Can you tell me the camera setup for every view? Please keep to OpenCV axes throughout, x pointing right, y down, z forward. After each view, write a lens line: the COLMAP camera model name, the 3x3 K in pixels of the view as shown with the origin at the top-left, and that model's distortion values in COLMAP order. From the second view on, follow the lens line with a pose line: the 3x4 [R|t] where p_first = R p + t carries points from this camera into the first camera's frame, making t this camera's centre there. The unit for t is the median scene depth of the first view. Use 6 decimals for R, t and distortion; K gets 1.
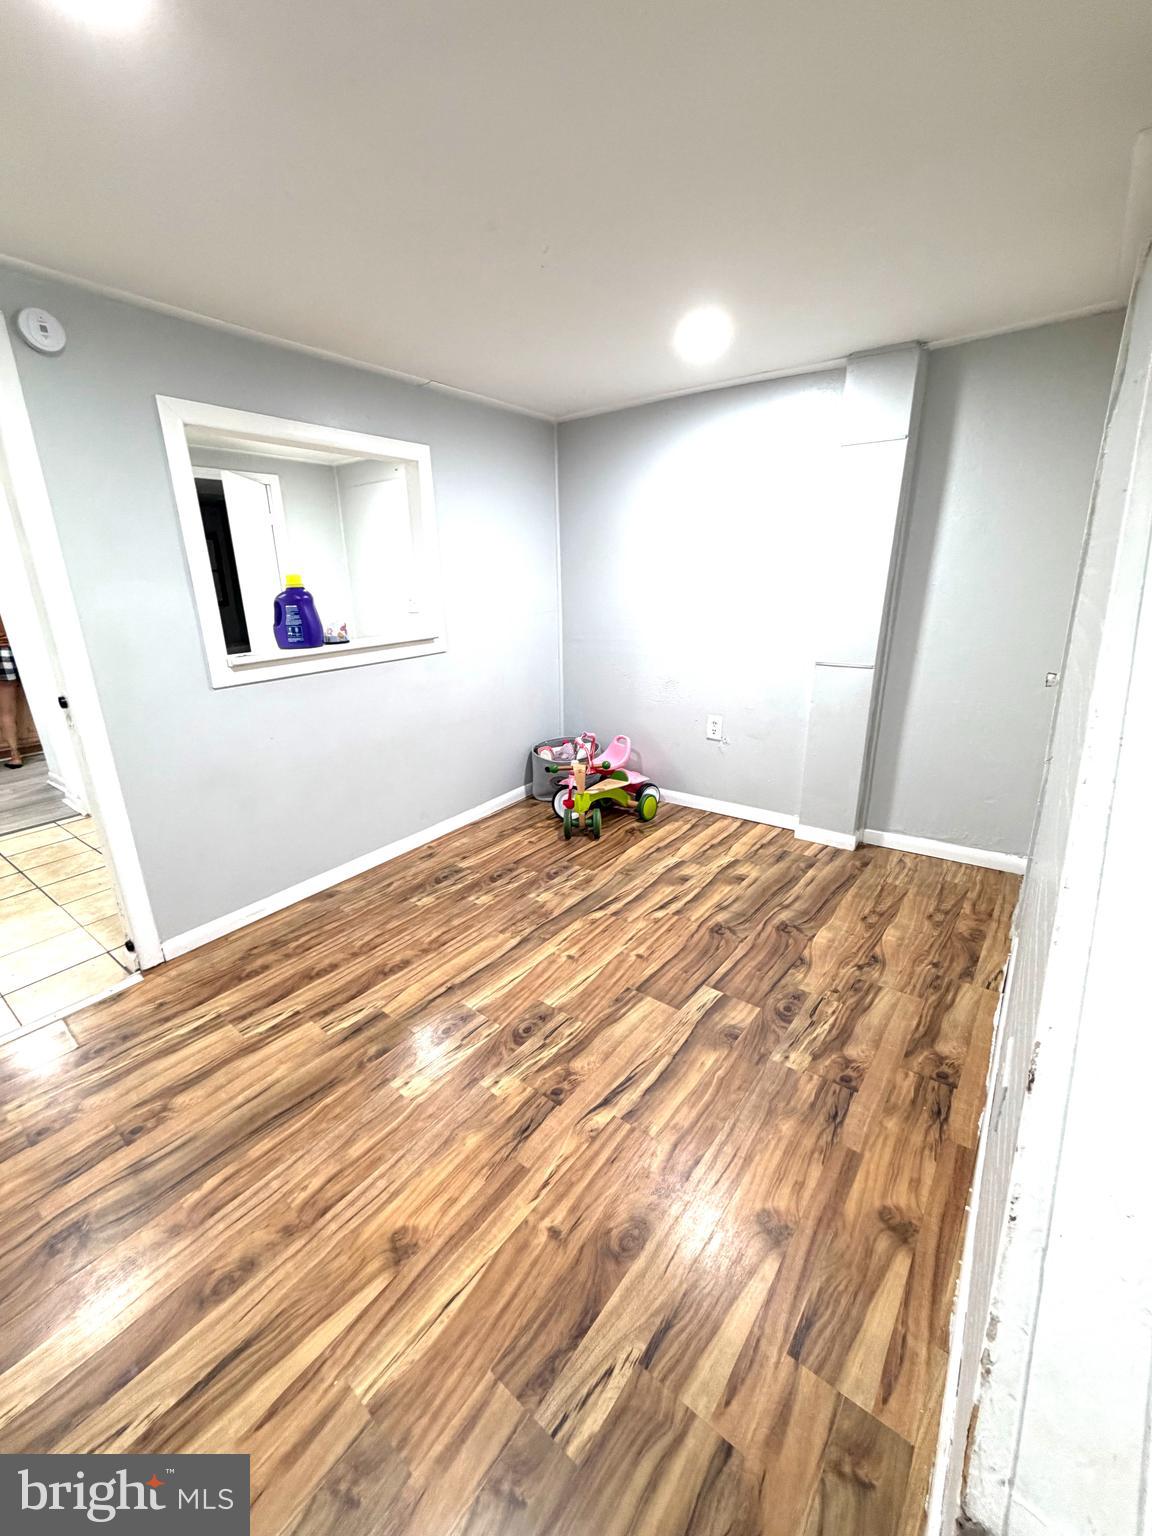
lens RADIAL K [[620.4, 0, 575.0], [0, 620.4, 772.8], [0, 0, 1]] dist [-0.000430, 0.000067]
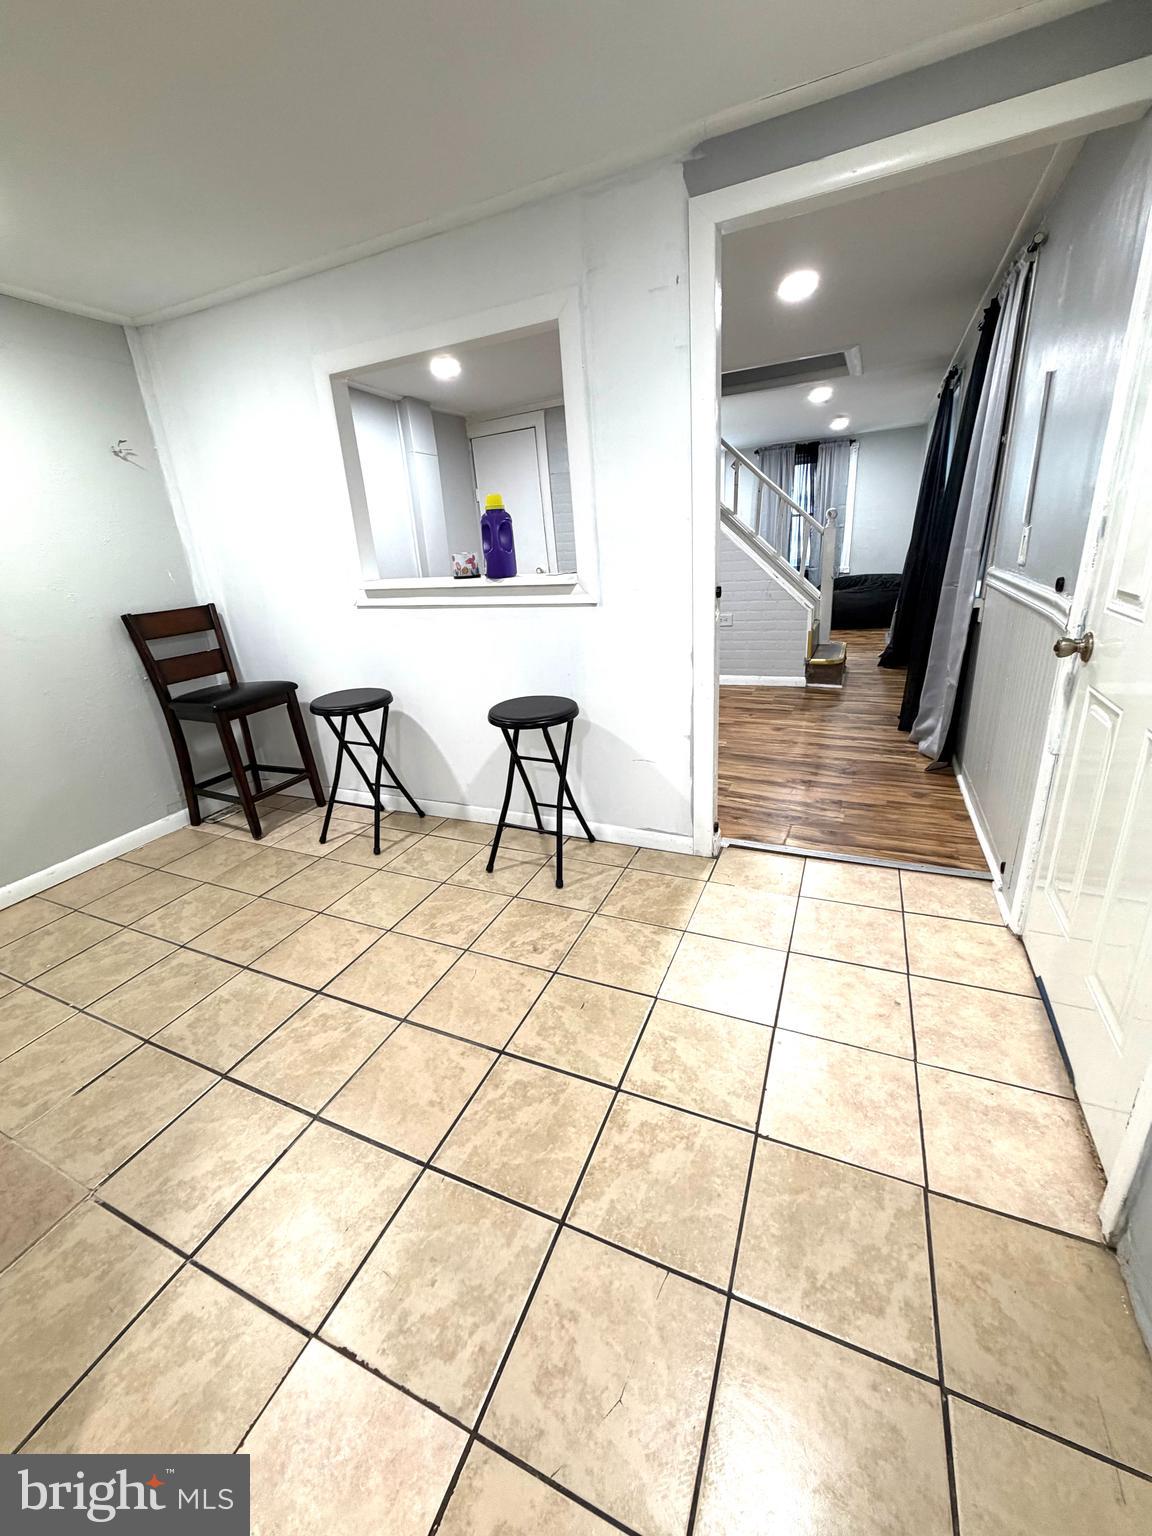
lens RADIAL K [[620.4, 0, 578.9], [0, 620.4, 768.2], [0, 0, 1]] dist [-0.000430, 0.000067]
pose [[-0.240239, -0.296832, 0.924216, -1.553452], [0.365181, 0.854521, 0.369372, -0.285051], [-0.899404, 0.426244, -0.096891, 1.212308]]
